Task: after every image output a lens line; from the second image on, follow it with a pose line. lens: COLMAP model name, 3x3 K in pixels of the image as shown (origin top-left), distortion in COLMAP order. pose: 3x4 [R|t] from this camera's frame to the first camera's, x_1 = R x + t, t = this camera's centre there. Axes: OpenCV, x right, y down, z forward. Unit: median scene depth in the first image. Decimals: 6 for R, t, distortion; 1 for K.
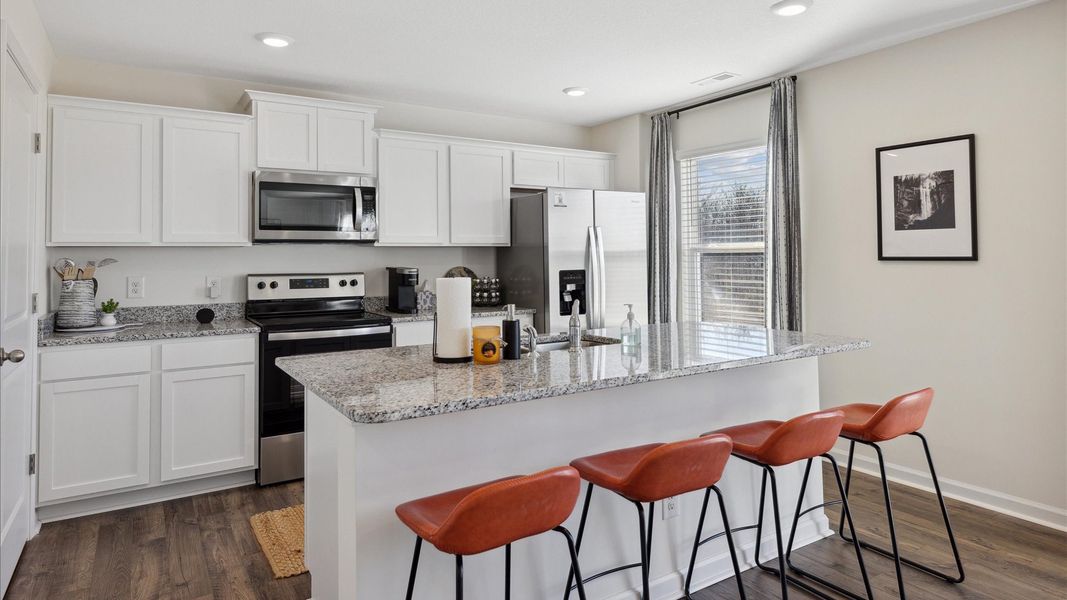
lens RADIAL K [[600.4, 0, 519.8], [0, 600.4, 300.6], [0, 0, 1]] dist [0.000571, 0.000455]
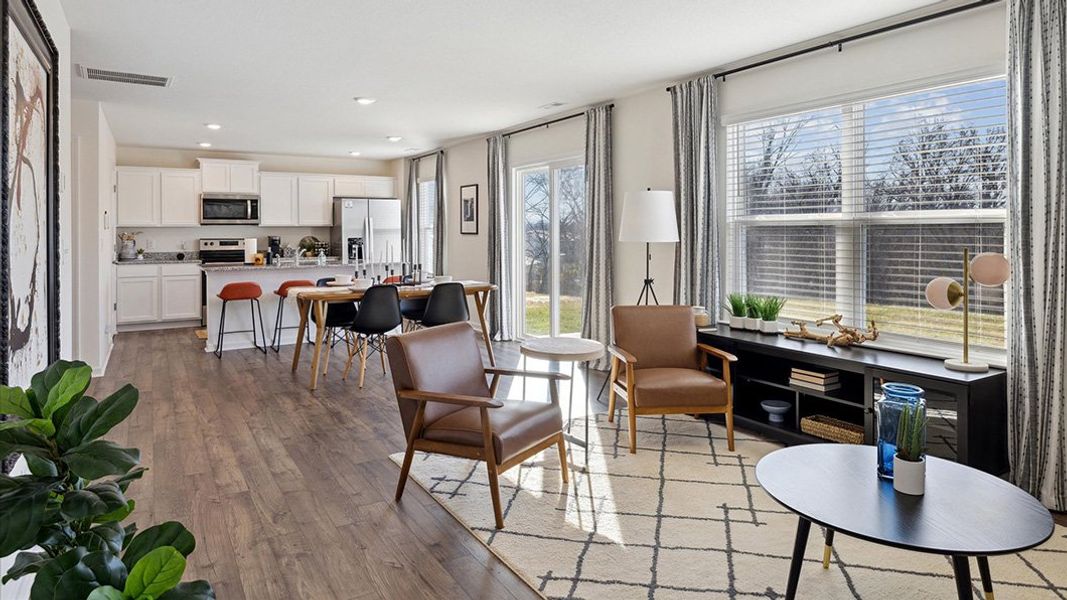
lens RADIAL K [[600.4, 0, 519.8], [0, 600.4, 300.6], [0, 0, 1]] dist [0.000571, 0.000455]
pose [[0.999781, 0.007228, -0.019637, 0.784775], [-0.006363, 0.999021, 0.043779, 0.080380], [0.019934, -0.043644, 0.998848, -1.224142]]
